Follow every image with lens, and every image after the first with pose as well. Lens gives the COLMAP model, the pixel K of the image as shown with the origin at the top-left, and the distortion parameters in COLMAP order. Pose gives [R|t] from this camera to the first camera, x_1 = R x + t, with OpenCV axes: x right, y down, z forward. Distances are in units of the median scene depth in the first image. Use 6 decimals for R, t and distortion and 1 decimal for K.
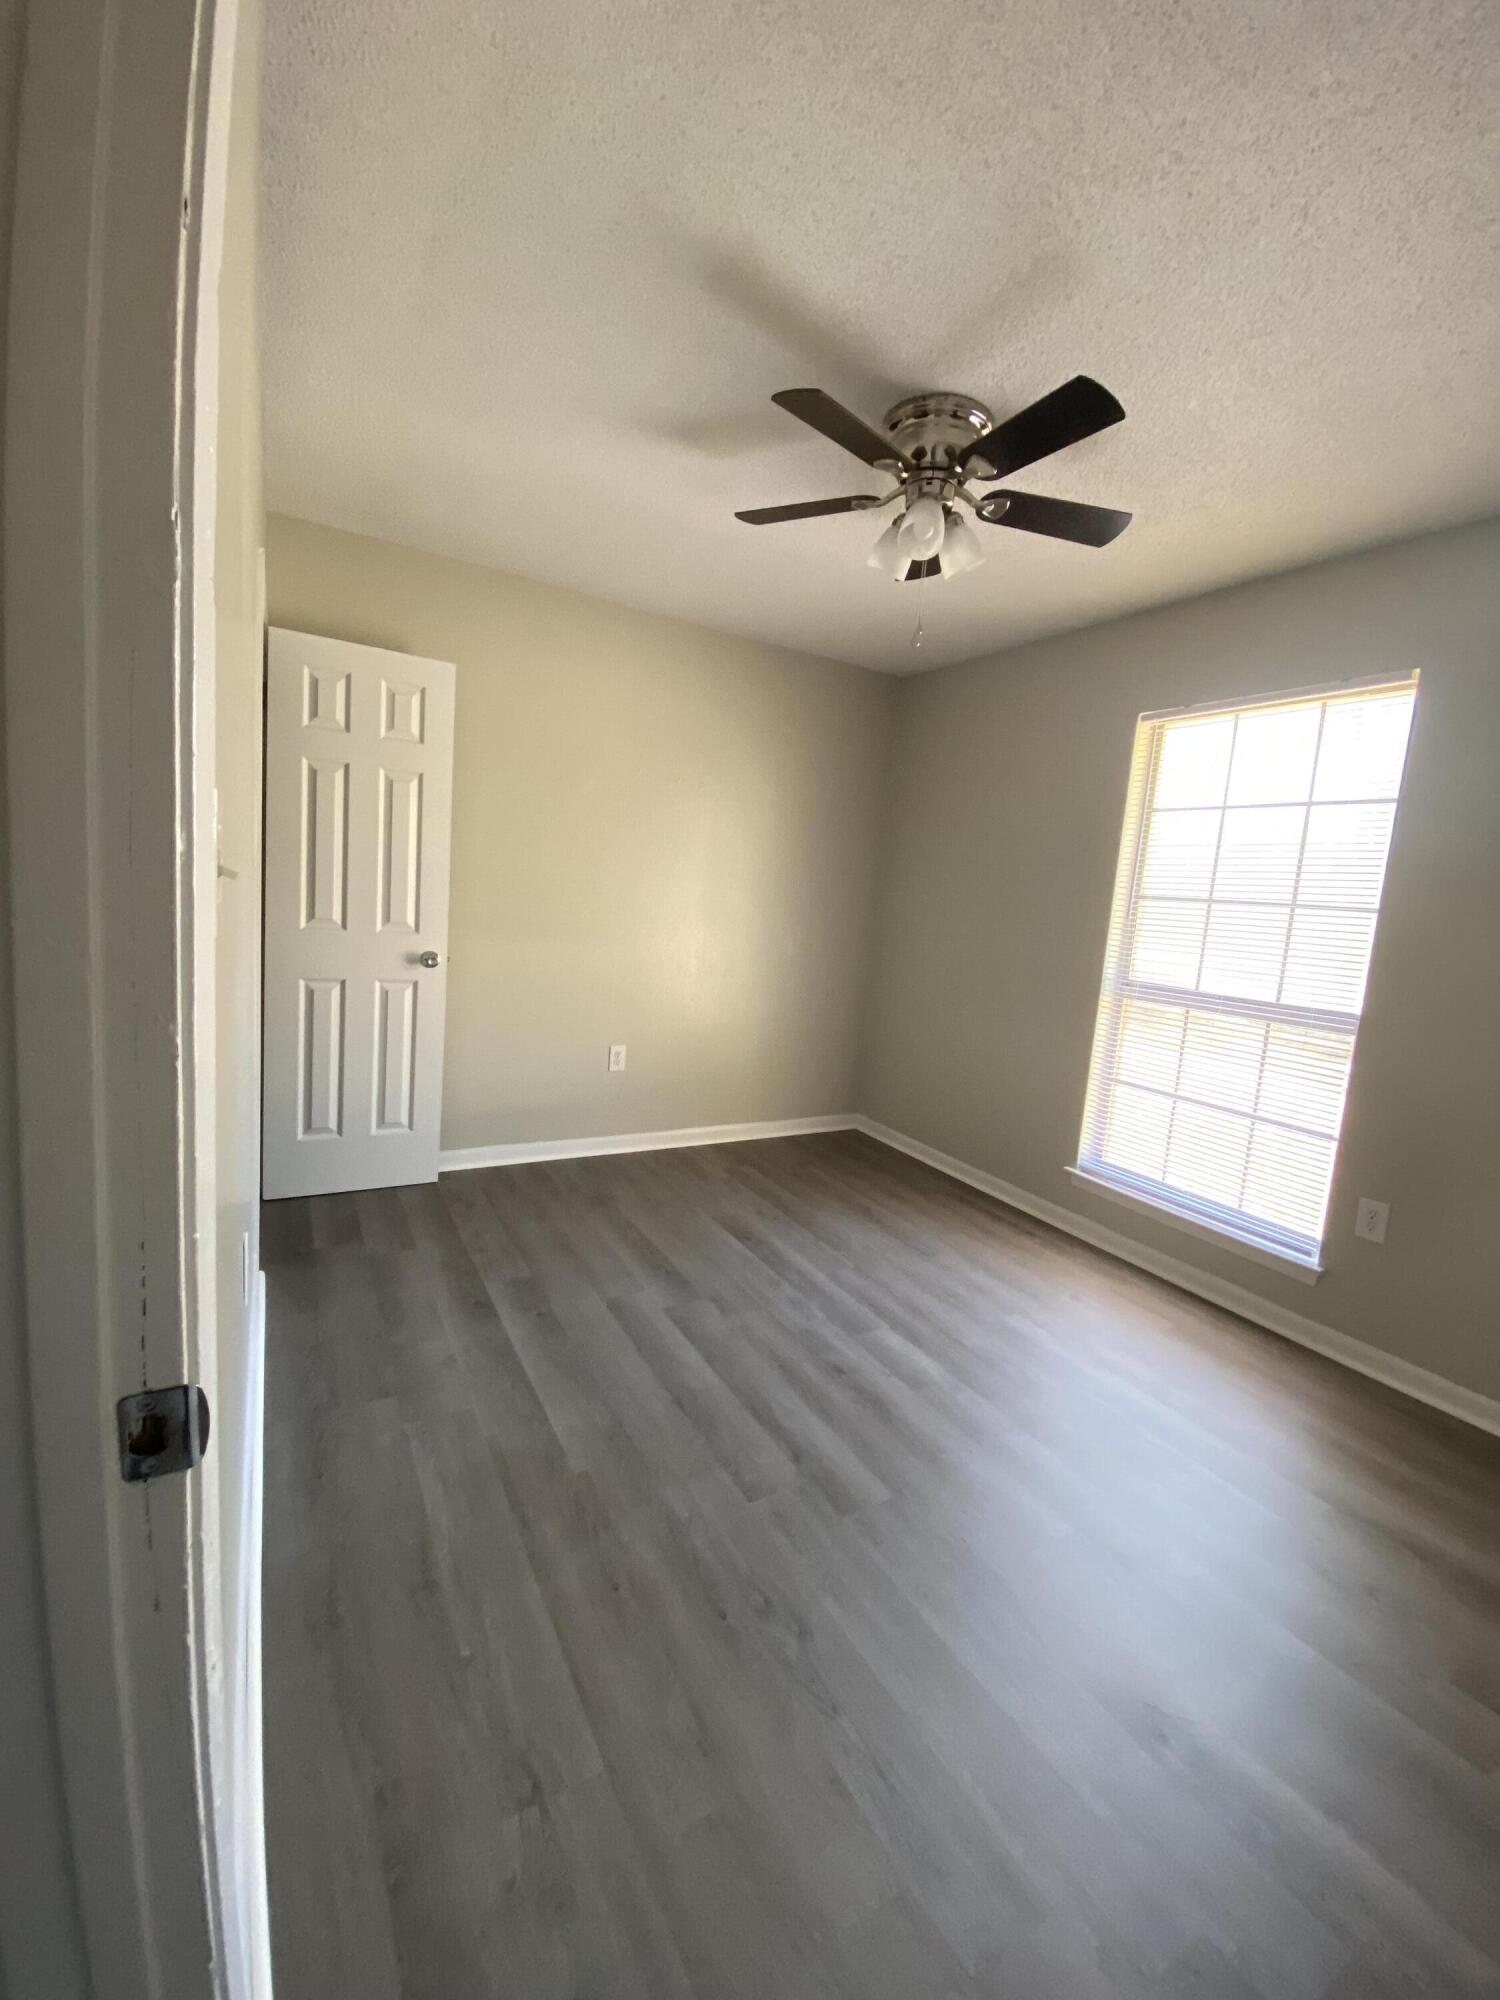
lens RADIAL K [[807.0, 0, 756.6], [0, 807.0, 994.3], [0, 0, 1]] dist [0.041886, -0.028253]
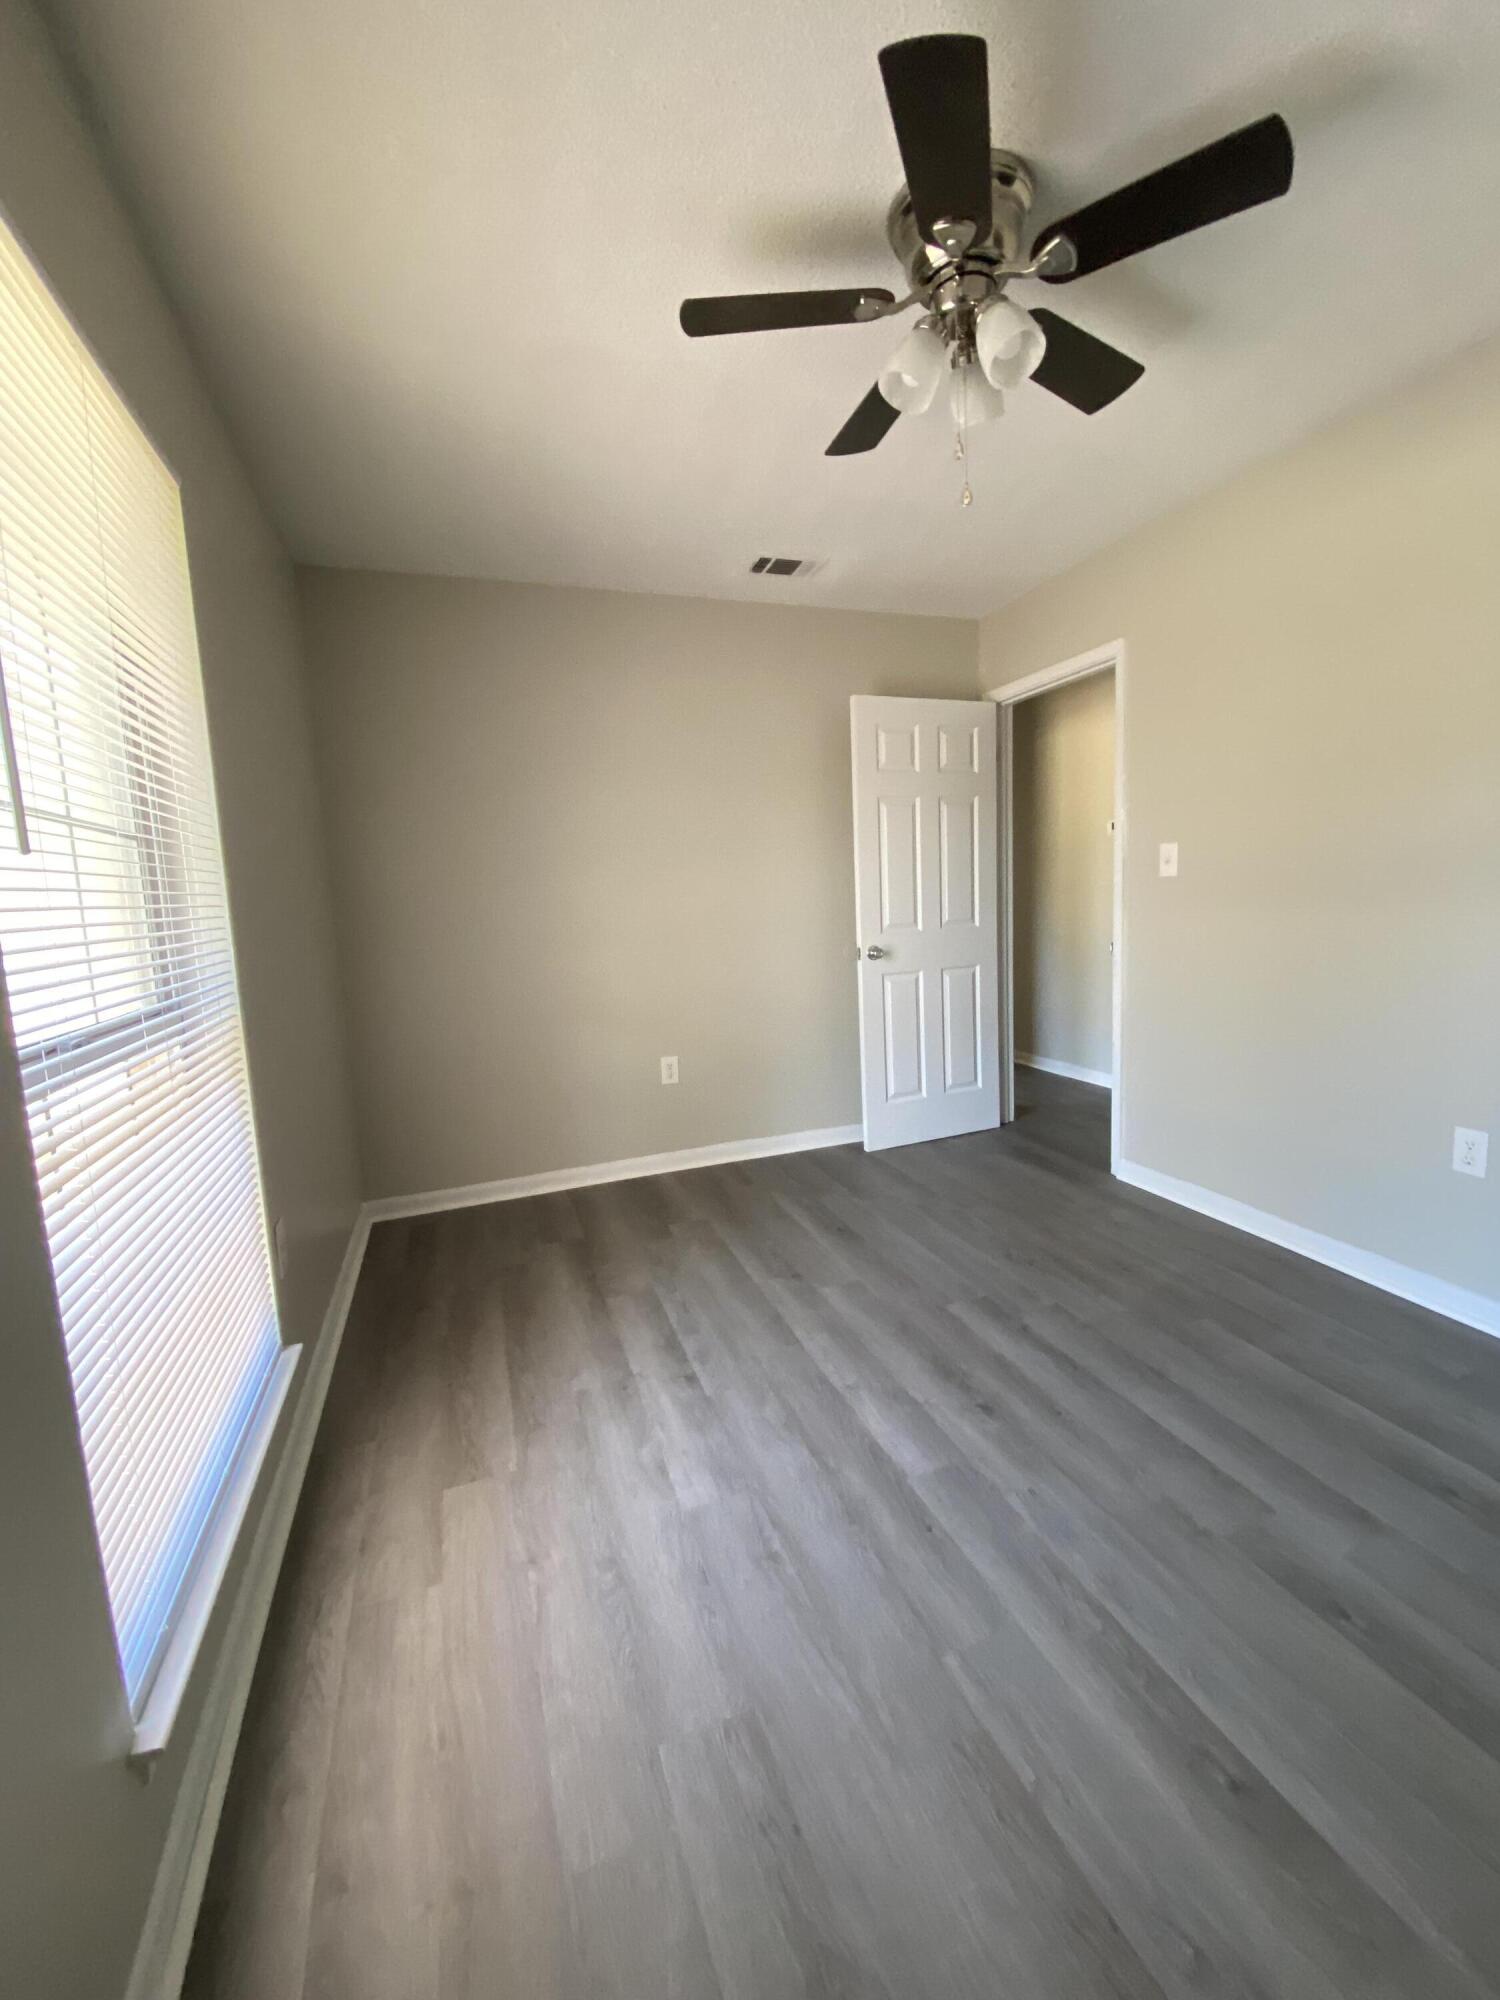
lens RADIAL K [[807.0, 0, 756.6], [0, 807.0, 994.3], [0, 0, 1]] dist [0.041886, -0.028253]
pose [[-0.982109, -0.061458, 0.178005, 0.172347], [-0.013302, 0.965526, 0.259966, -0.142305], [-0.187845, 0.252947, -0.949069, 1.419379]]
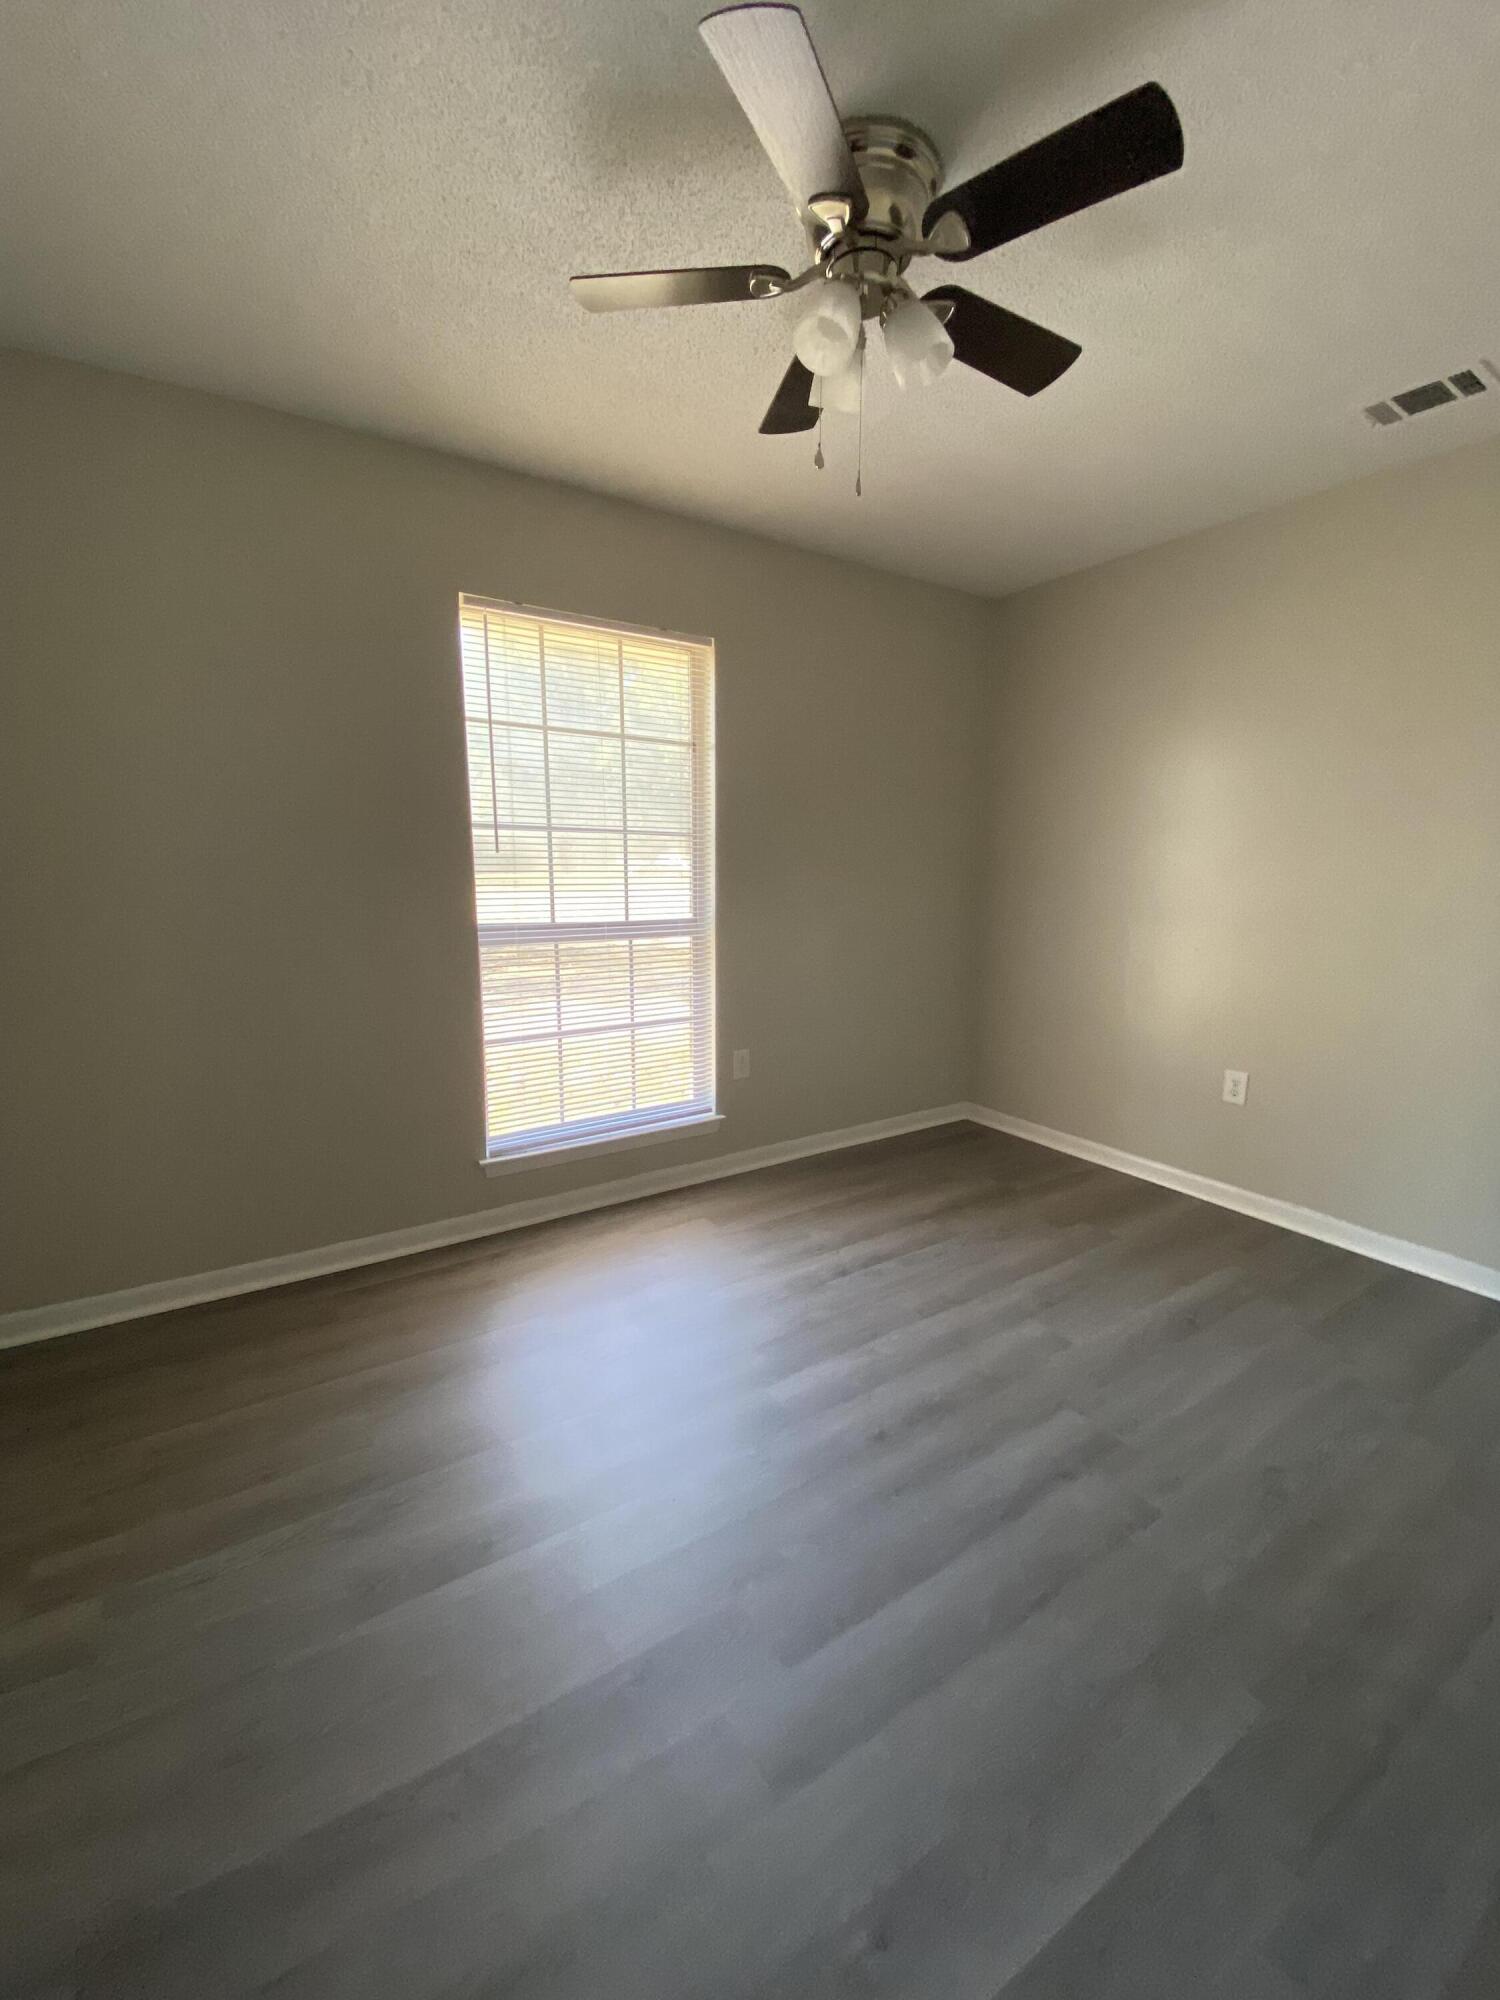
lens RADIAL K [[807.0, 0, 756.6], [0, 807.0, 994.3], [0, 0, 1]] dist [0.041886, -0.028253]
pose [[-0.046868, -0.240718, 0.969463, -0.470487], [0.114641, 0.962820, 0.244611, -0.145116], [-0.992301, 0.122605, -0.017529, 0.880849]]
